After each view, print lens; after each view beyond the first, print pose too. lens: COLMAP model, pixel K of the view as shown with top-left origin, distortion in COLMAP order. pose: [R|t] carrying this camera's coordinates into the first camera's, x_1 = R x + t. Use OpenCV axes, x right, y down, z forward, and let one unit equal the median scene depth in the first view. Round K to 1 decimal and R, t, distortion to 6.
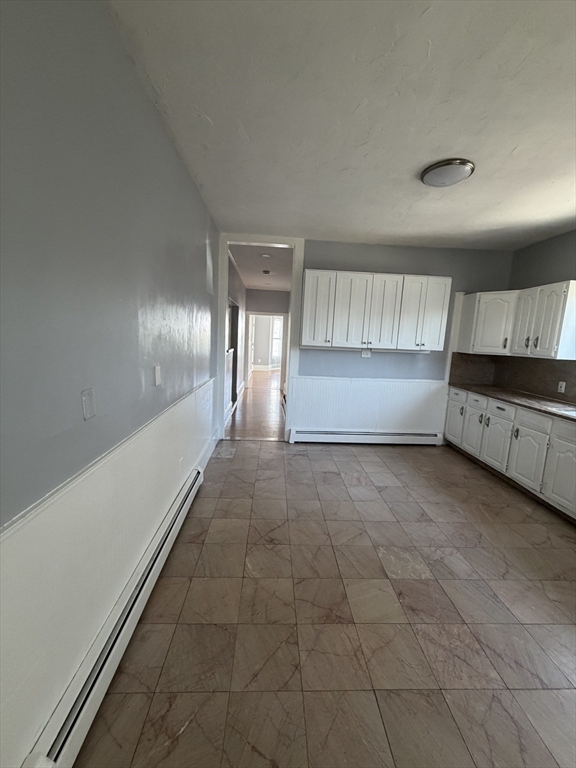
lens RADIAL K [[305.1, 0, 287.3], [0, 305.1, 382.2], [0, 0, 1]] dist [-0.000171, -0.000007]
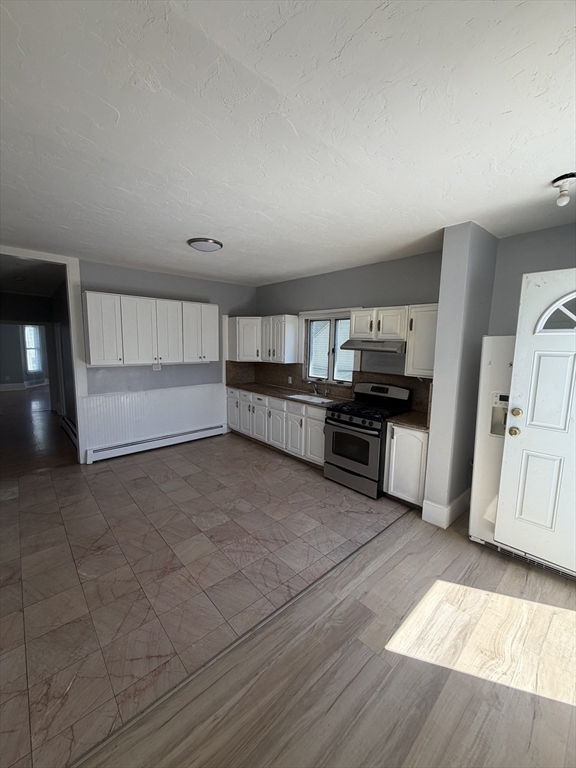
lens RADIAL K [[305.1, 0, 287.3], [0, 305.1, 382.2], [0, 0, 1]] dist [-0.000171, -0.000007]
pose [[0.772778, -0.110501, 0.624983, -0.097277], [0.111748, 0.993032, 0.037401, -0.033232], [-0.624761, 0.040938, 0.779742, -0.216051]]
